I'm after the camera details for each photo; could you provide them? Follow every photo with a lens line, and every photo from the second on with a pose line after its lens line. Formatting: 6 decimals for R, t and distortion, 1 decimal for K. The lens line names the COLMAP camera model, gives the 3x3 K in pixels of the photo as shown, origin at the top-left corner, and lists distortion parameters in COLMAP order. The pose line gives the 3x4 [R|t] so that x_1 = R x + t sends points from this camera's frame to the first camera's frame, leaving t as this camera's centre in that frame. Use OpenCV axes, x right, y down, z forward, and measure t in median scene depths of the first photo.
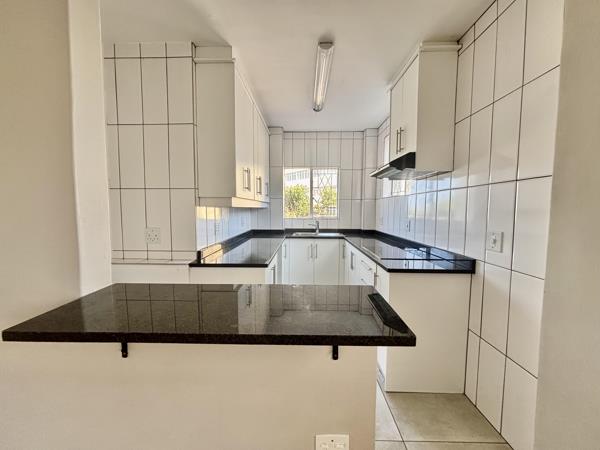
lens RADIAL K [[240.5, 0, 297.2], [0, 240.5, 225.3], [0, 0, 1]] dist [-0.013366, 0.000870]
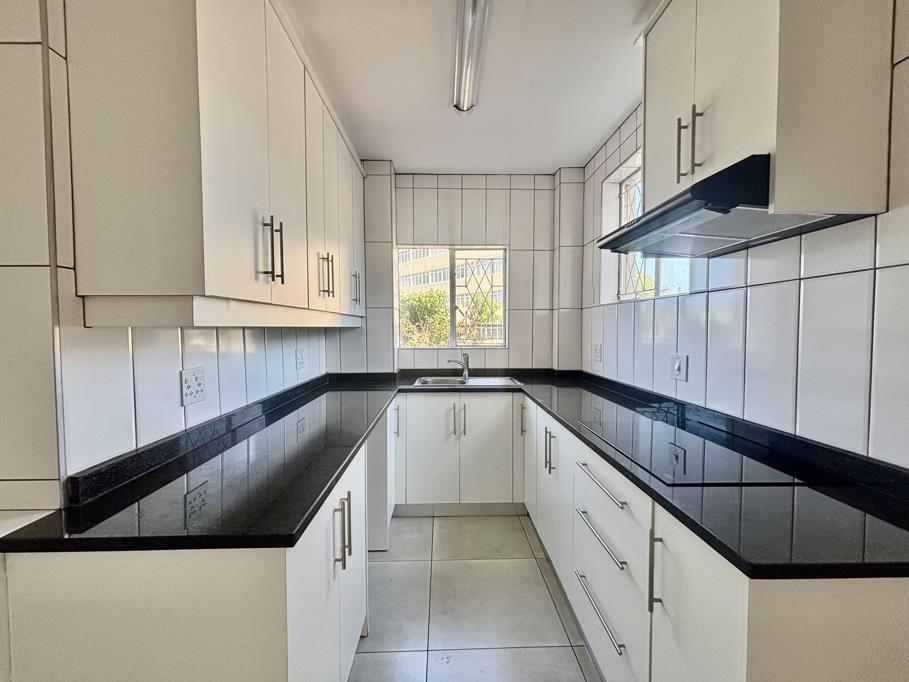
lens RADIAL K [[364.4, 0, 452.2], [0, 364.4, 334.3], [0, 0, 1]] dist [-0.013366, 0.000870]
pose [[0.998477, -0.007616, 0.054650, 0.018299], [0.010347, 0.998703, -0.049862, -0.021725], [-0.054199, 0.050351, 0.997260, 0.276848]]
